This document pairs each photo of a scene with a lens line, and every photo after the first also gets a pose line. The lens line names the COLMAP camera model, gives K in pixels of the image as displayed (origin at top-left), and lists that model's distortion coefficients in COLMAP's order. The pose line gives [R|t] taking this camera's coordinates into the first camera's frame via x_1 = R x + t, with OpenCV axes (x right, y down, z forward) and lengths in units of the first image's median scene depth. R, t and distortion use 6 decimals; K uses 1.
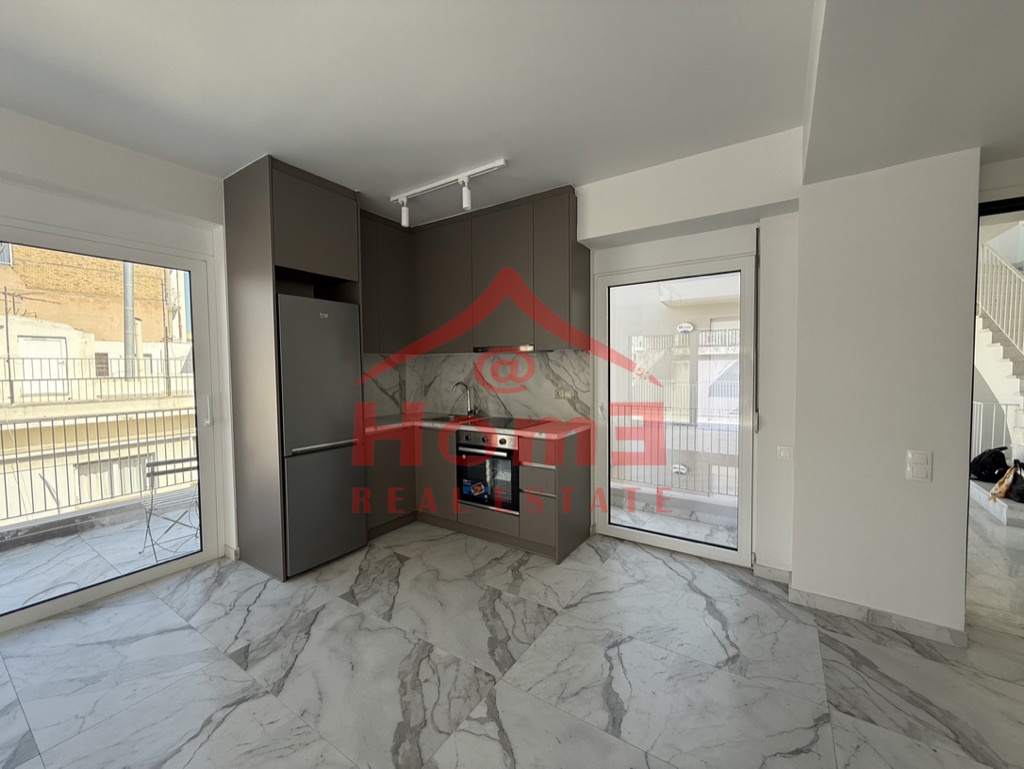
lens RADIAL K [[409.2, 0, 508.7], [0, 409.2, 384.5], [0, 0, 1]] dist [0.000455, 0.000735]
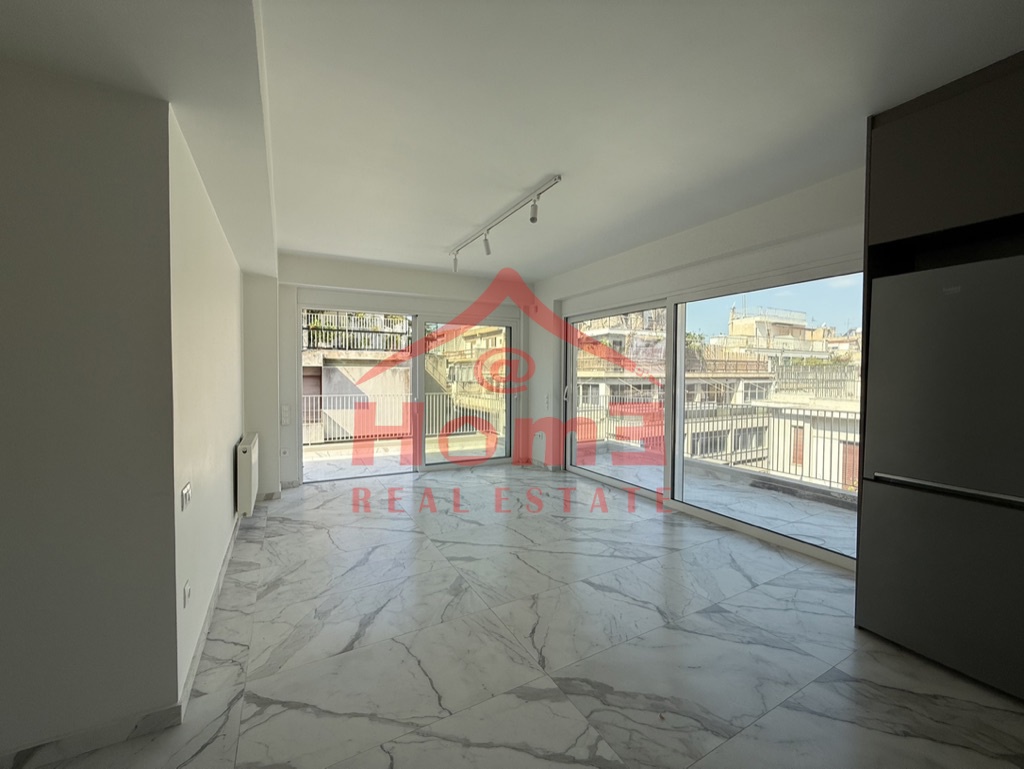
lens RADIAL K [[409.2, 0, 508.7], [0, 409.2, 384.5], [0, 0, 1]] dist [0.000455, 0.000735]
pose [[-0.467129, 0.031801, -0.883617, 0.440741], [-0.036415, 0.997813, 0.055161, -0.025780], [0.883439, 0.057944, -0.464950, 0.653452]]
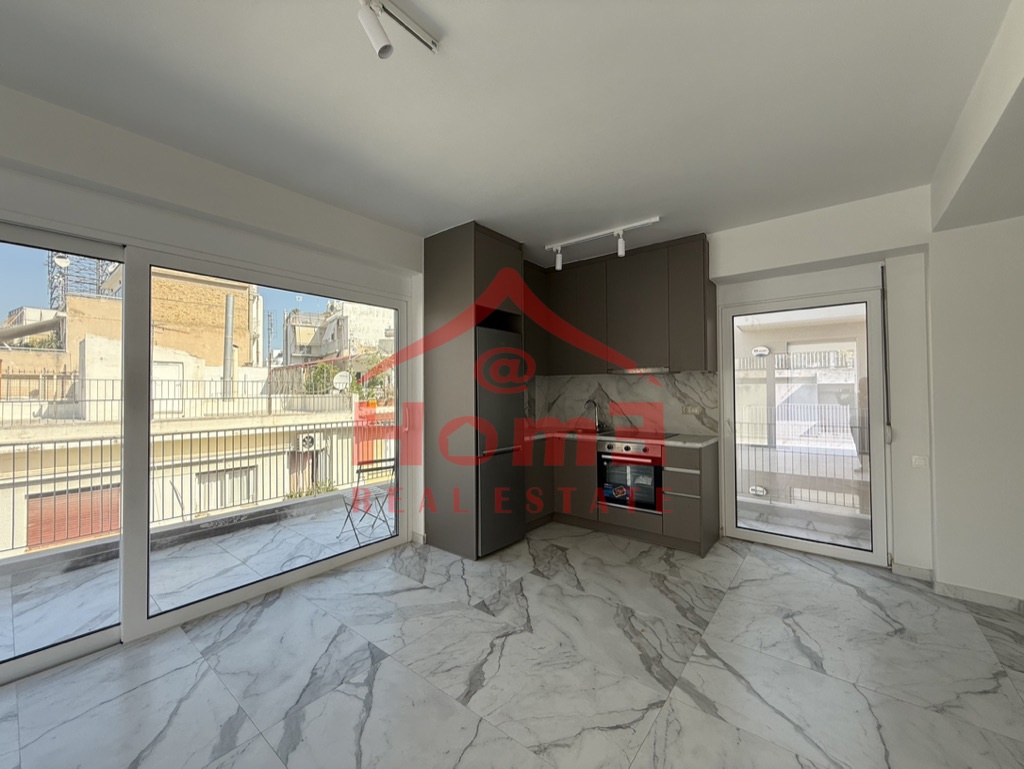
lens RADIAL K [[409.2, 0, 508.7], [0, 409.2, 384.5], [0, 0, 1]] dist [0.000455, 0.000735]
pose [[0.995728, 0.002086, -0.092309, -0.302443], [-0.007458, 0.998295, -0.057887, 0.024804], [0.092030, 0.058328, 0.994046, -0.205993]]
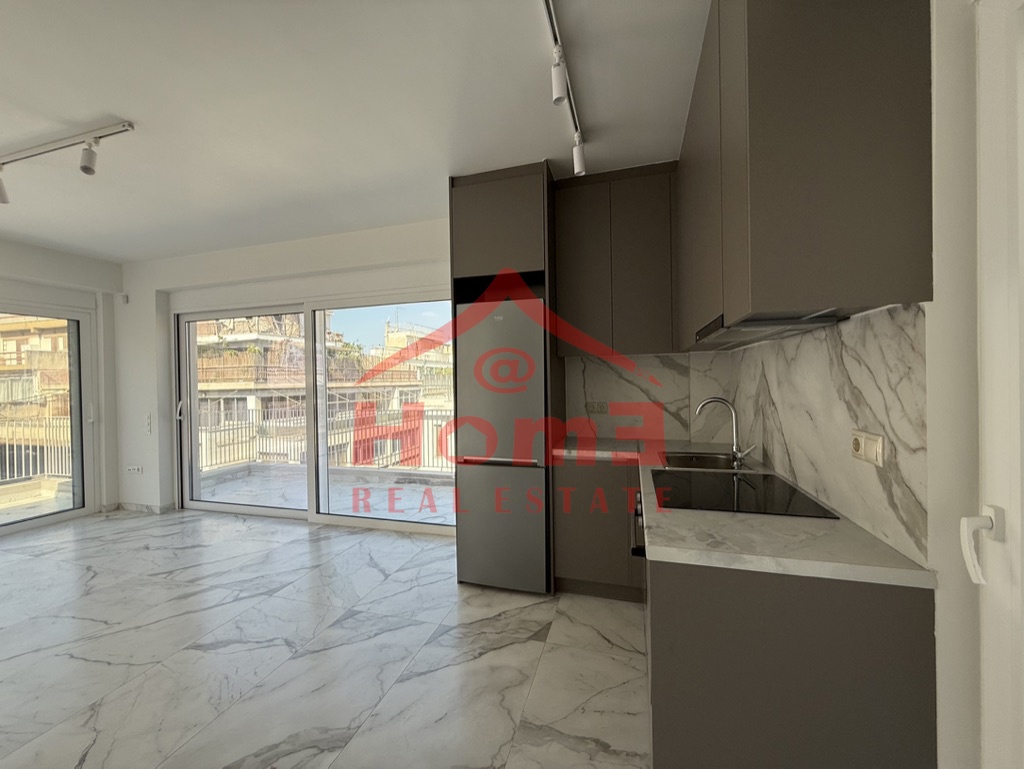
lens RADIAL K [[409.2, 0, 508.7], [0, 409.2, 384.5], [0, 0, 1]] dist [0.000455, 0.000735]
pose [[0.288701, 0.013474, -0.957324, 0.415114], [-0.025693, 0.999650, 0.006322, -0.024612], [0.957074, 0.022772, 0.288946, 0.721962]]
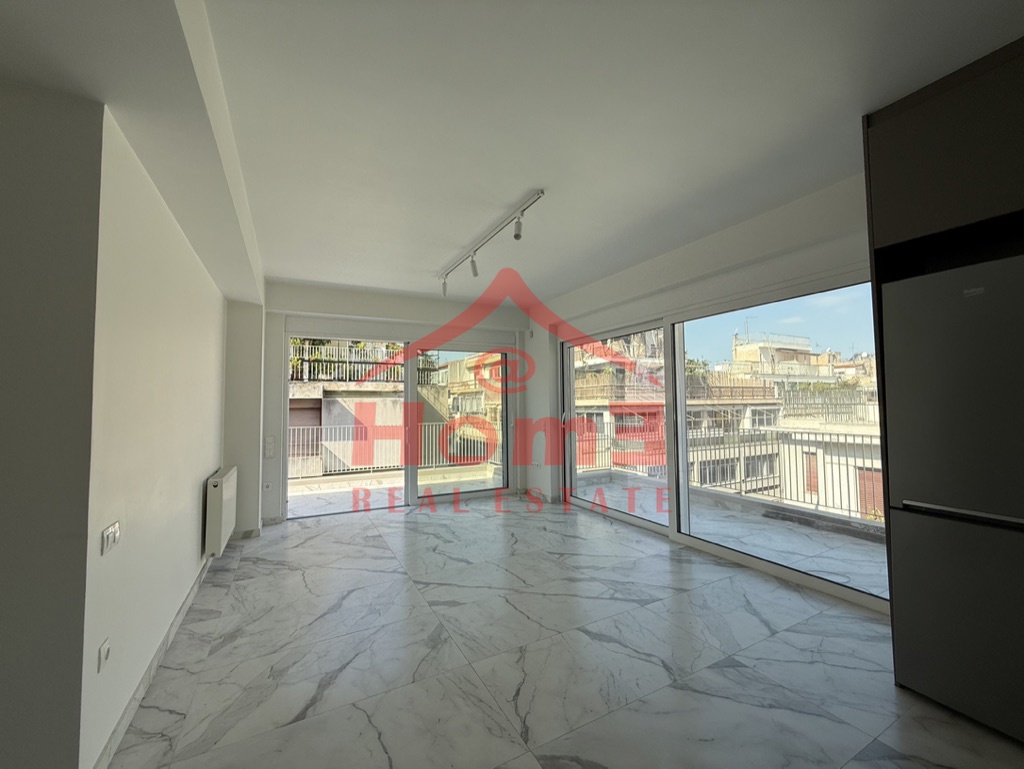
lens RADIAL K [[409.2, 0, 508.7], [0, 409.2, 384.5], [0, 0, 1]] dist [0.000455, 0.000735]
pose [[-0.477816, -0.026385, -0.878064, 0.360008], [-0.020658, 0.999610, -0.018797, -0.009072], [0.878217, 0.009157, -0.478175, 0.662362]]
